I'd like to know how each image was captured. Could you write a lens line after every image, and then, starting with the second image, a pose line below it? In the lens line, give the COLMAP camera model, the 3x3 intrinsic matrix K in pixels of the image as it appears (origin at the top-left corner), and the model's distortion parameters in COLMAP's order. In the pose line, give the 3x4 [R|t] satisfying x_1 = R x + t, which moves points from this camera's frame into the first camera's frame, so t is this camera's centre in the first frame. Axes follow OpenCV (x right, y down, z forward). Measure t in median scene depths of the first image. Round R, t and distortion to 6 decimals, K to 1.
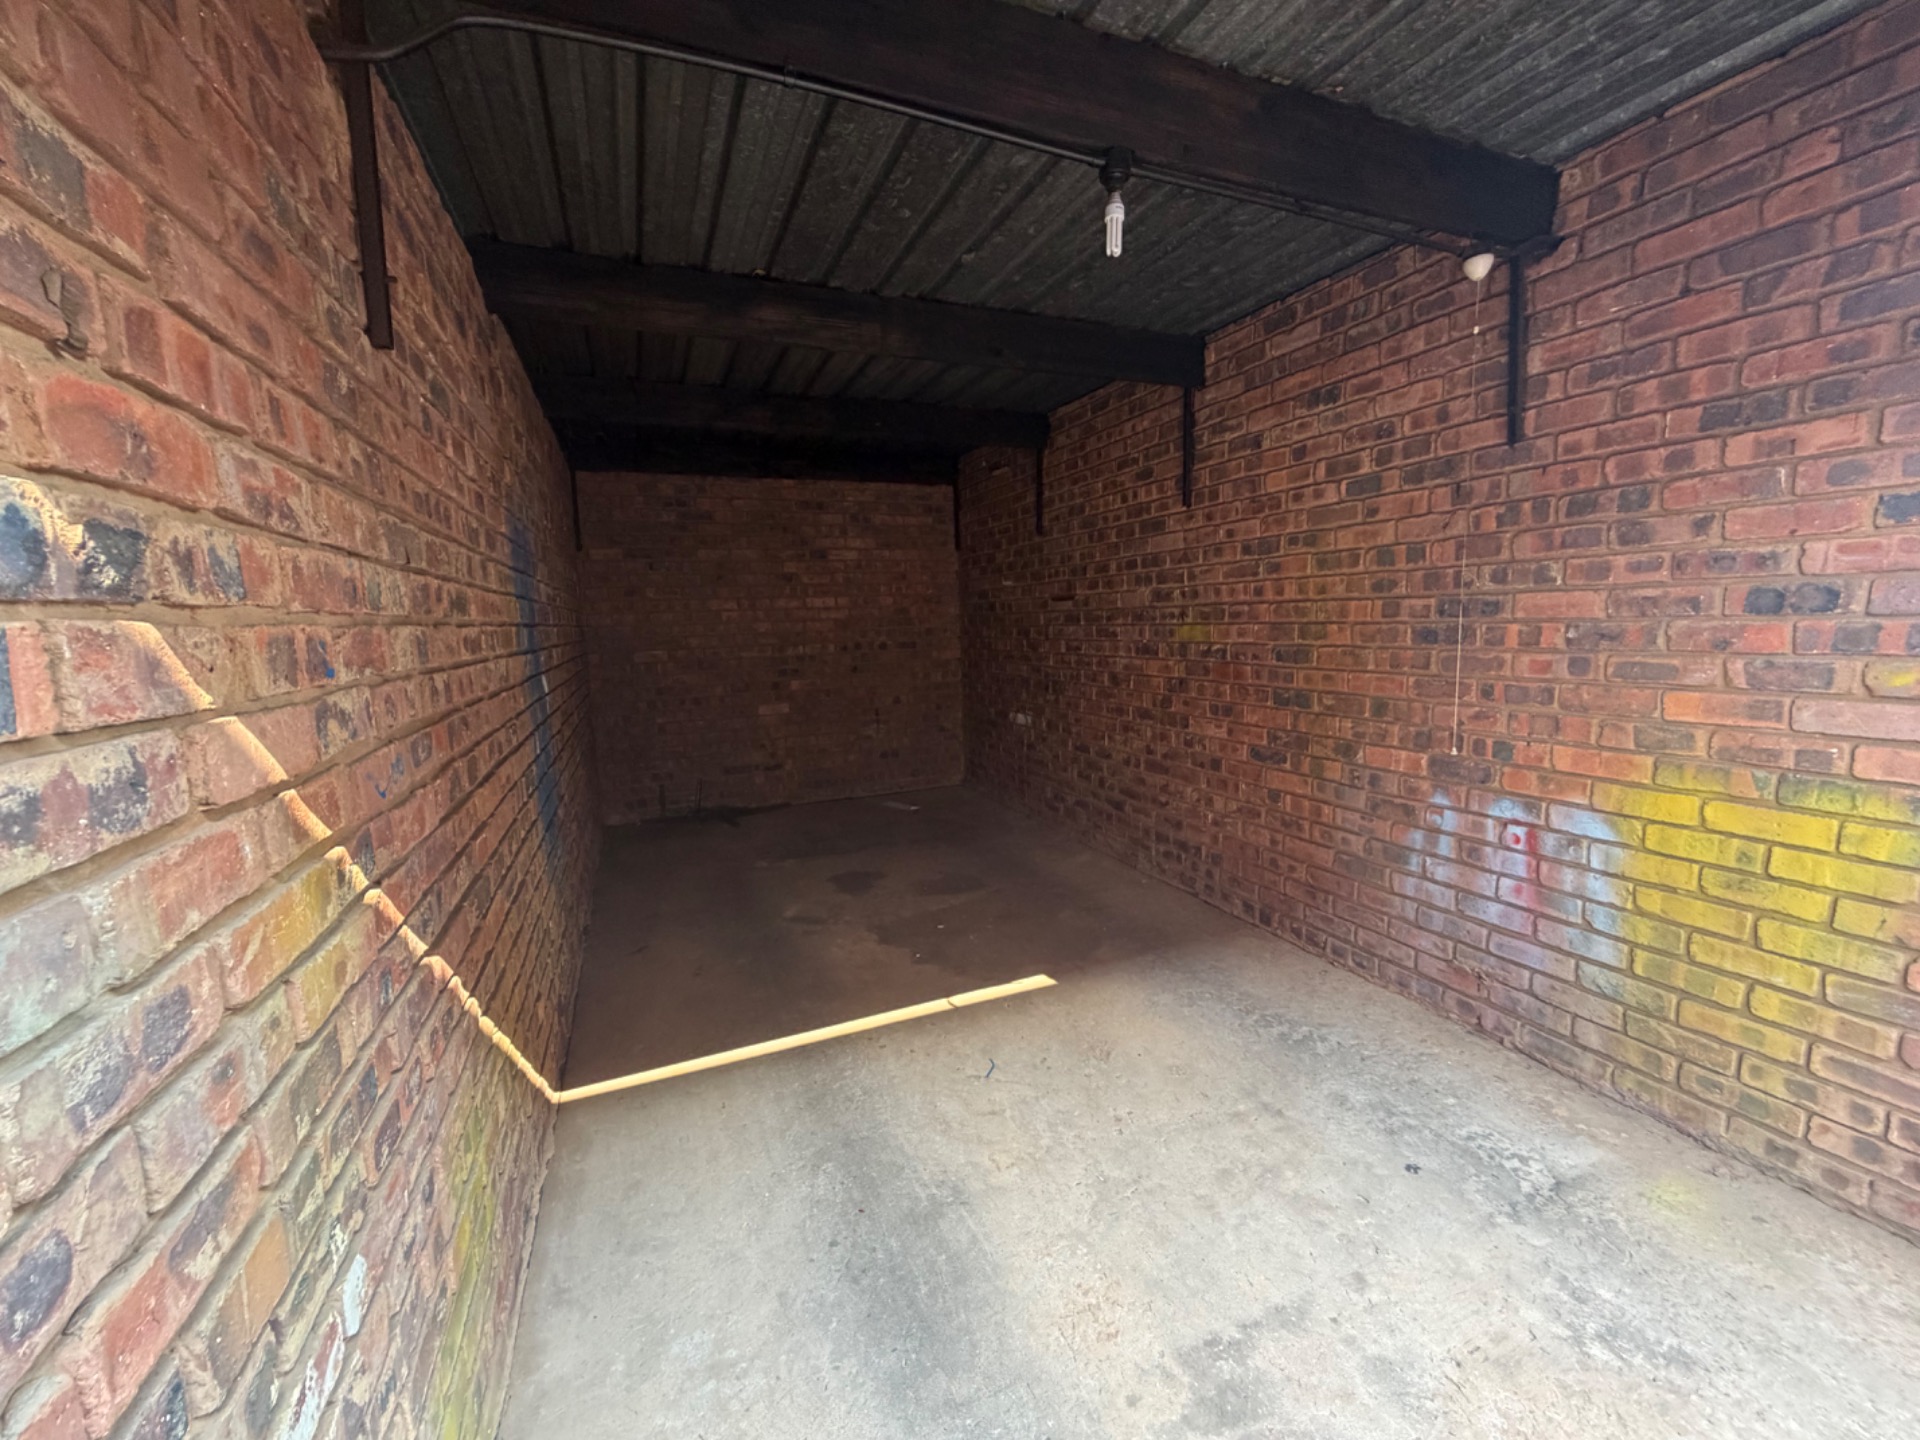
lens RADIAL K [[766.0, 0, 960.0], [0, 766.0, 720.0], [0, 0, 1]] dist [0.001306, -0.000091]
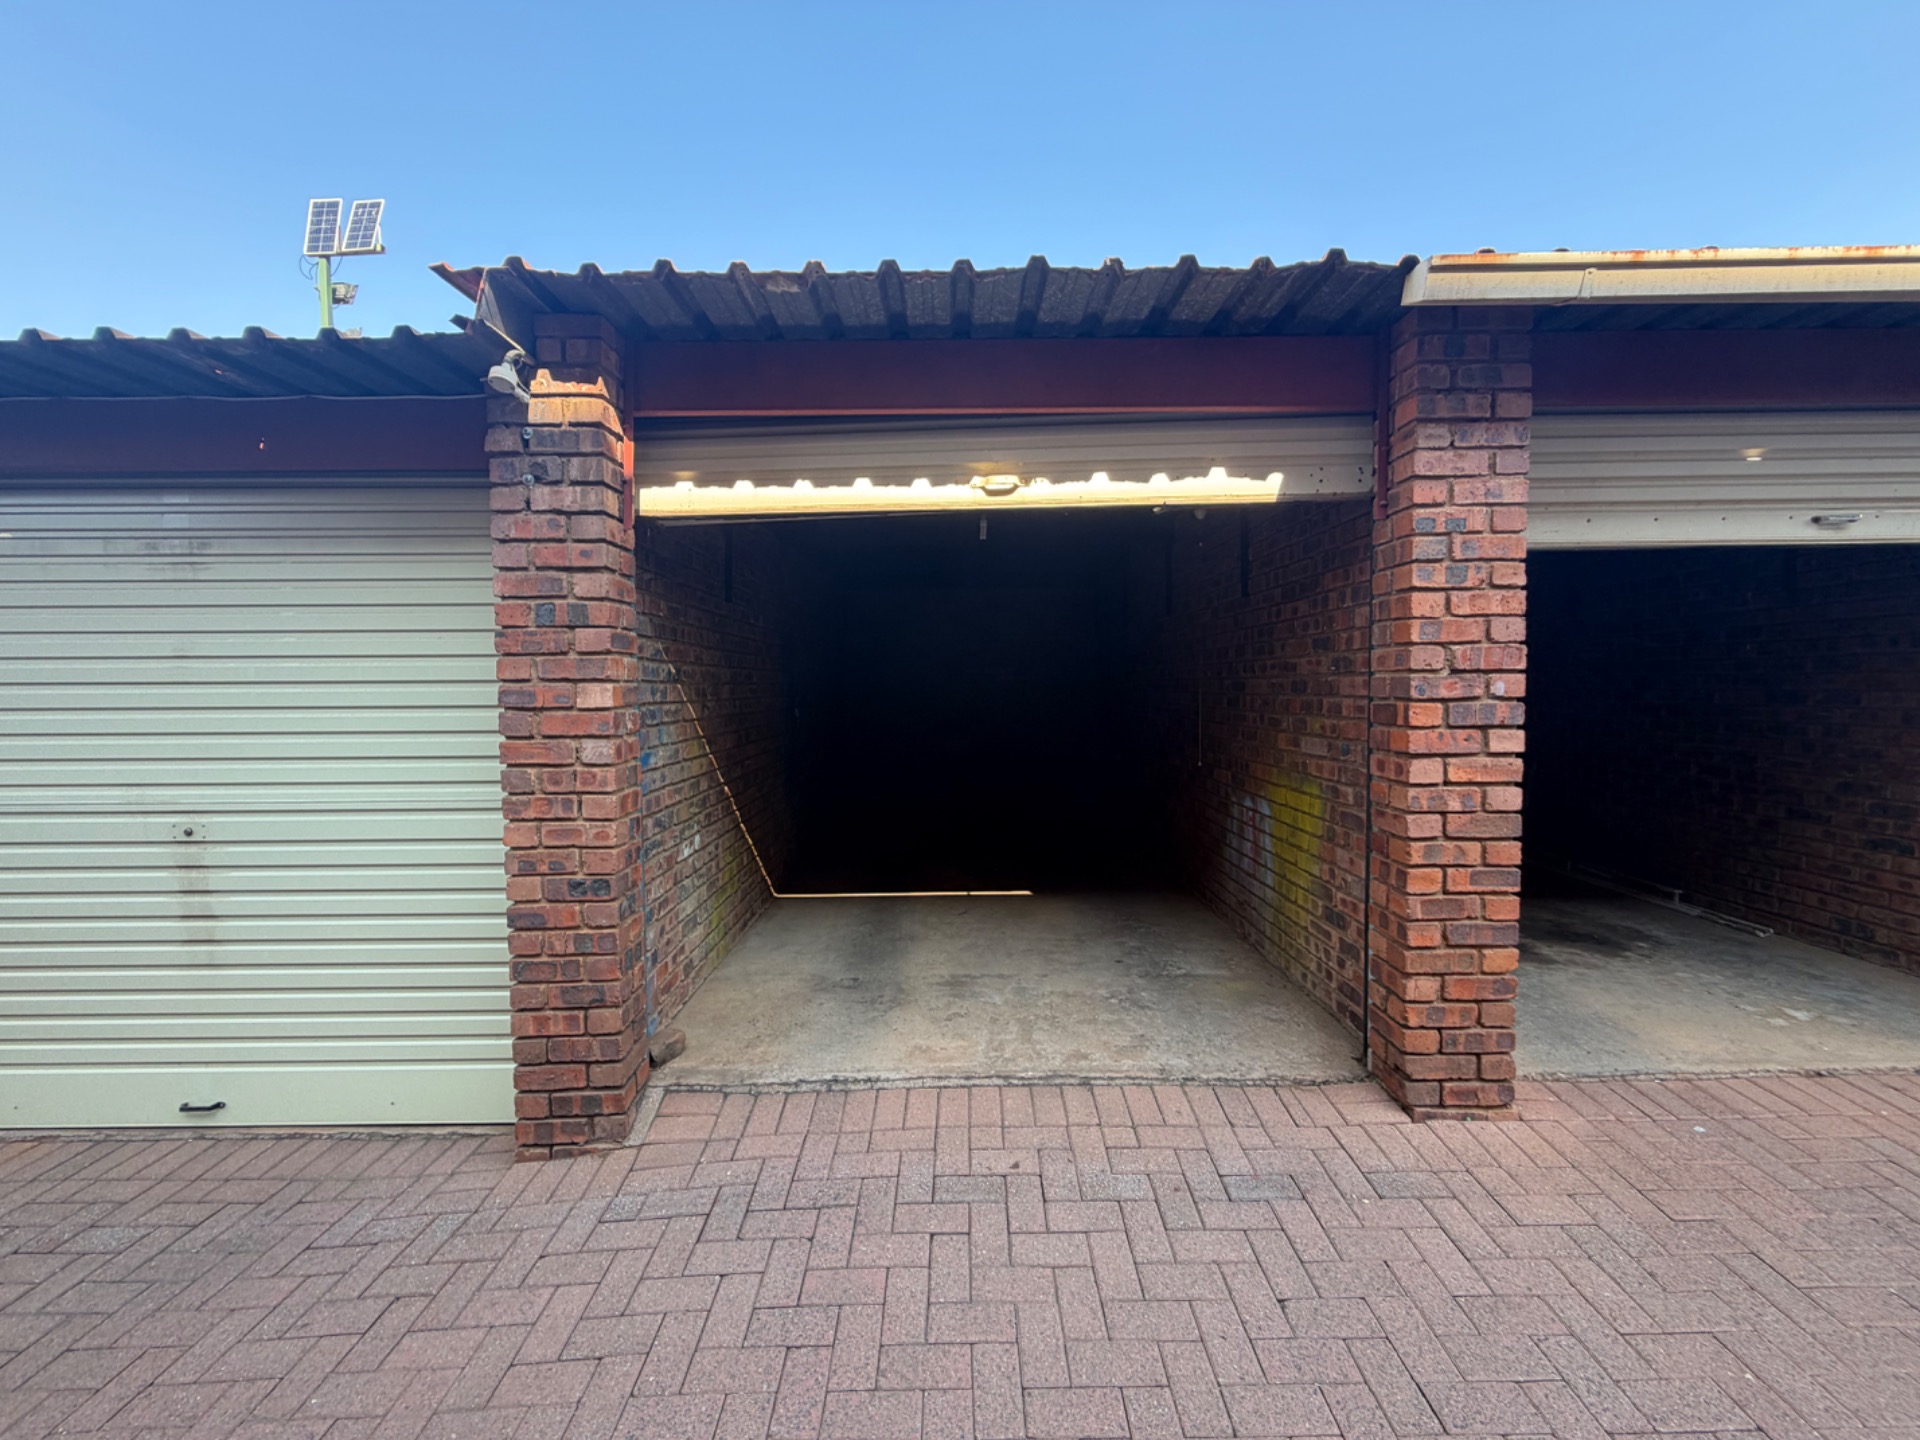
lens RADIAL K [[766.0, 0, 960.0], [0, 766.0, 720.0], [0, 0, 1]] dist [0.001306, -0.000091]
pose [[0.925242, 0.040458, -0.377213, 1.495337], [-0.069481, 0.995551, -0.063645, 0.173769], [0.372960, 0.085097, 0.923937, -1.710438]]
